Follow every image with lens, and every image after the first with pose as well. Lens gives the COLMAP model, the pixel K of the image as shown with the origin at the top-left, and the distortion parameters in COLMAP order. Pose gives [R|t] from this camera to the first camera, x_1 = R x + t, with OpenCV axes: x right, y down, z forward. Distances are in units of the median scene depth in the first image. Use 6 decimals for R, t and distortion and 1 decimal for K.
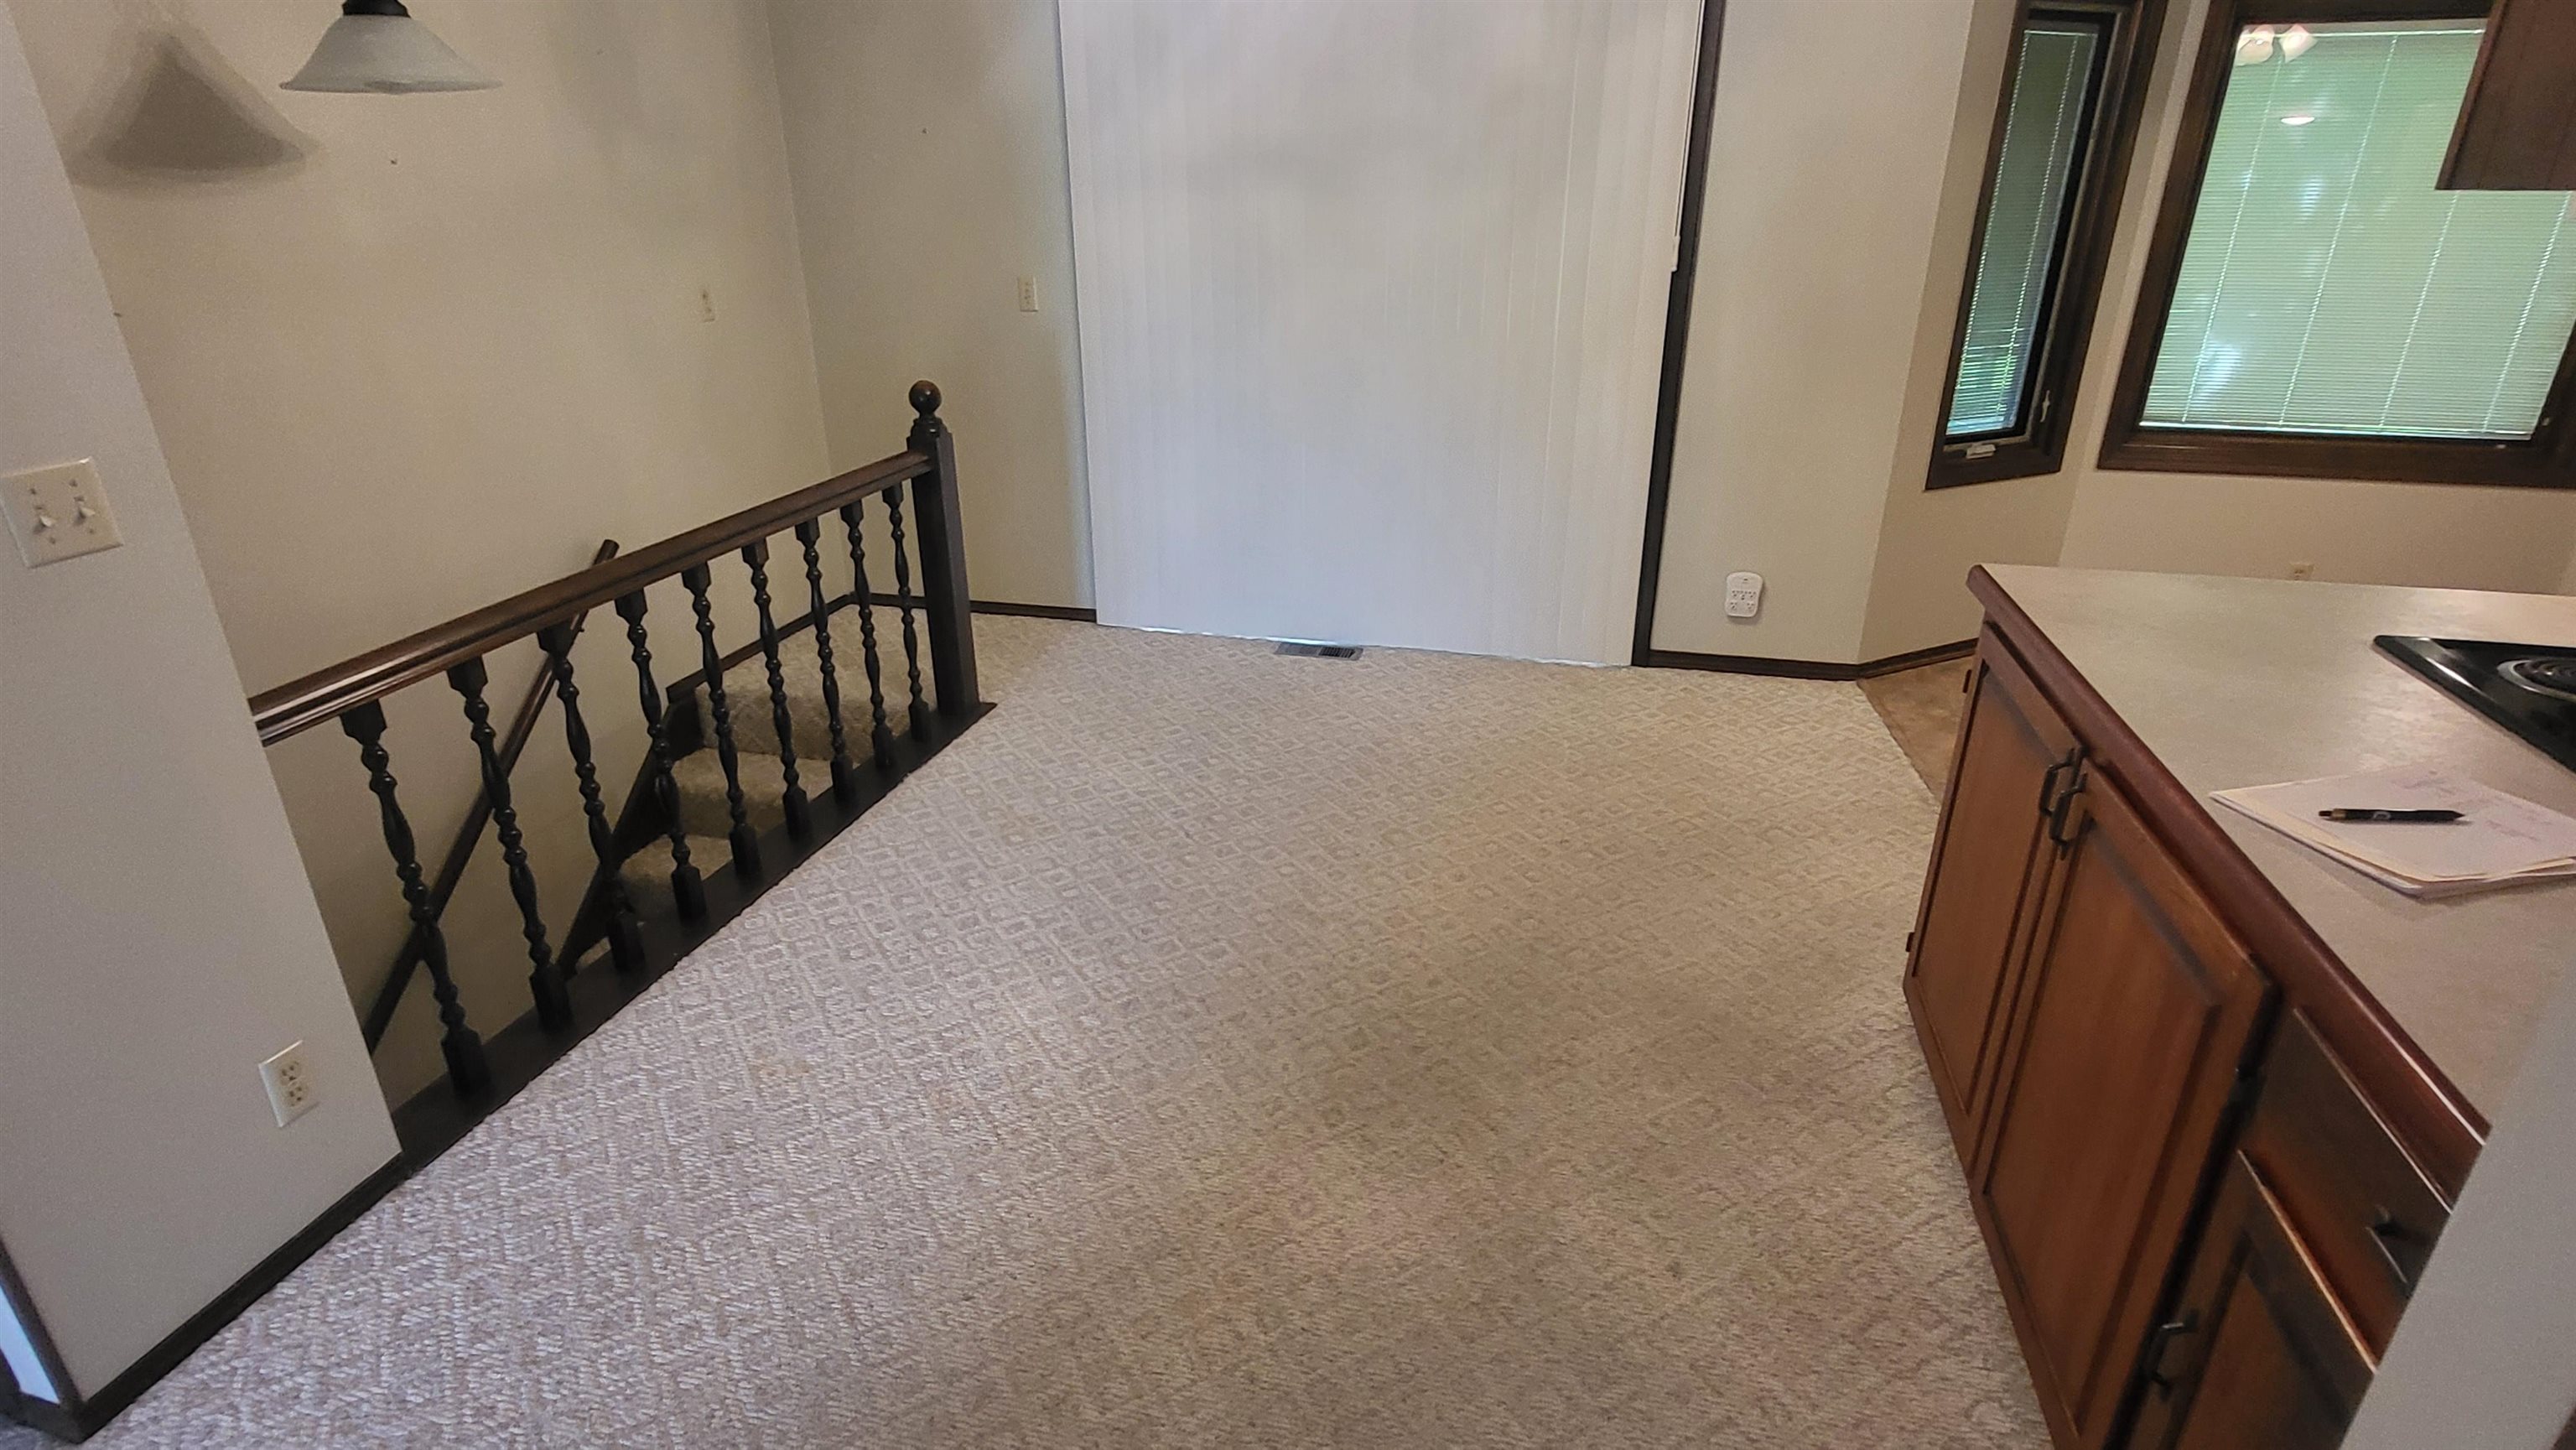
lens RADIAL K [[1346.5, 0, 1285.7], [0, 1346.5, 759.2], [0, 0, 1]] dist [0.001408, 0.000472]
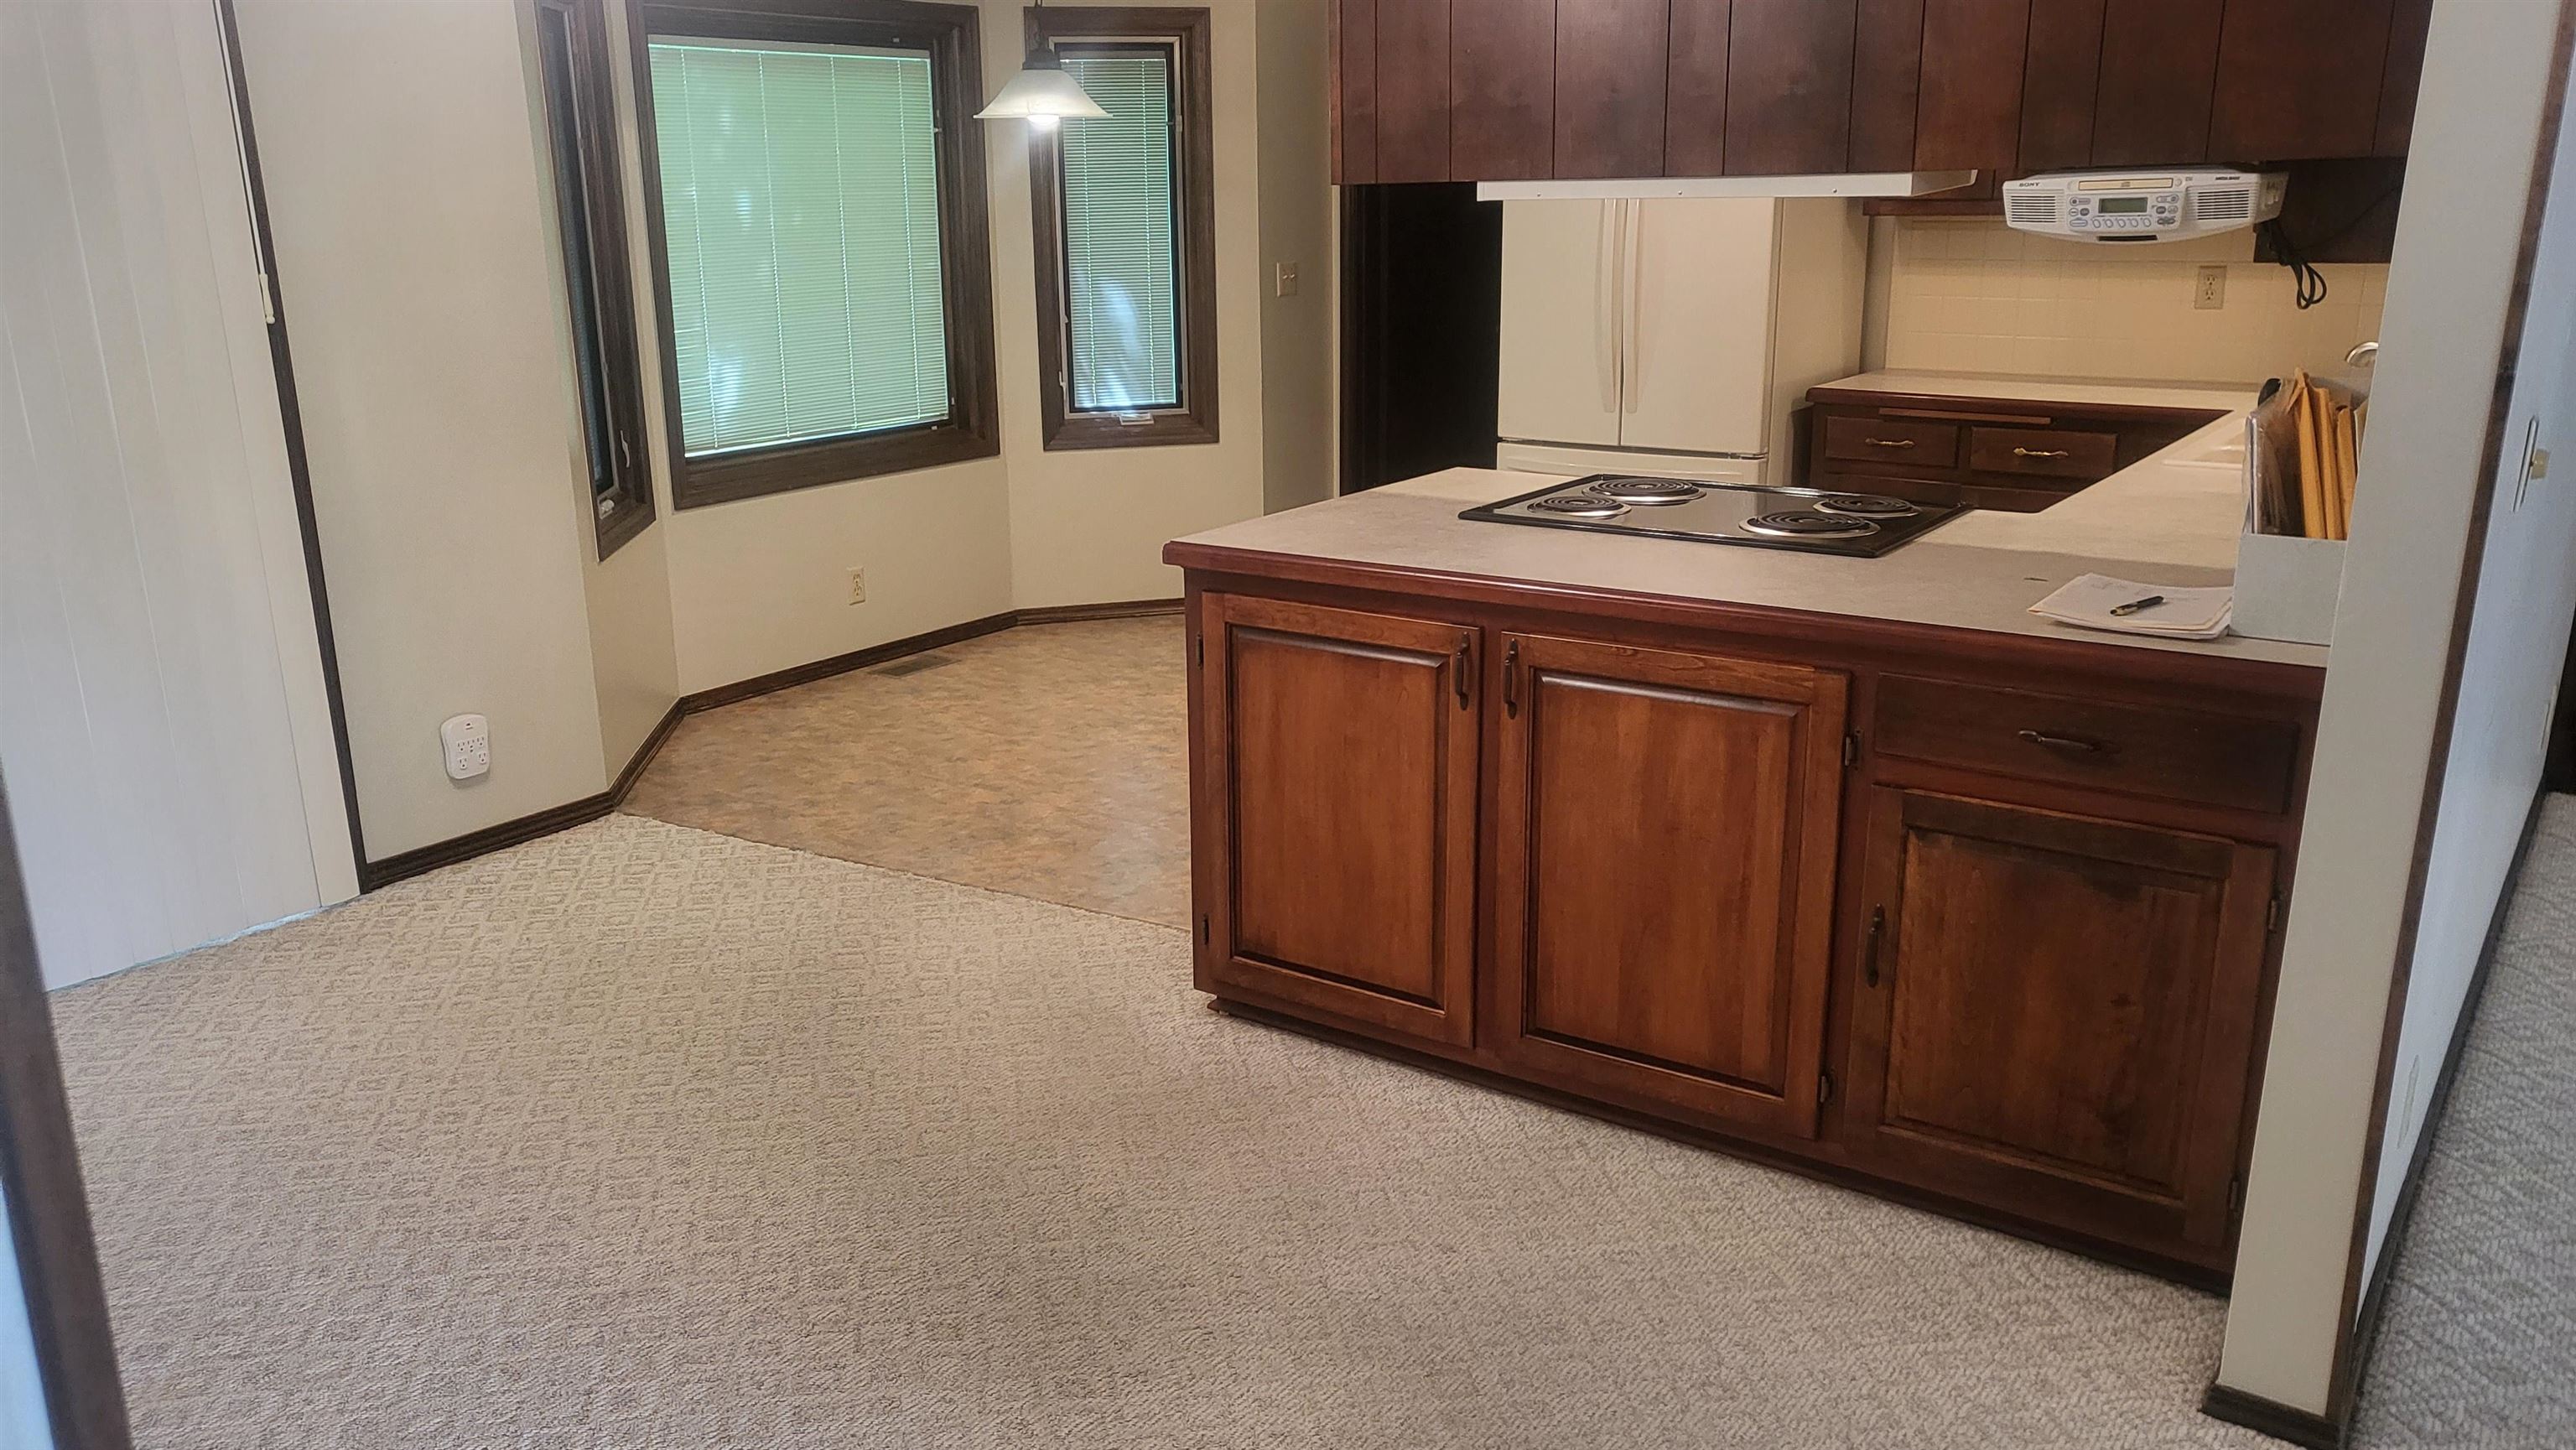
lens RADIAL K [[1928.3, 0, 1288.0], [0, 1928.3, 725.0], [0, 0, 1]] dist [-0.005039, -0.000496]
pose [[0.368401, -0.258378, 0.893041, -0.409530], [0.387141, 0.915987, 0.105312, -0.070571], [-0.845224, 0.306936, 0.437478, 0.175638]]
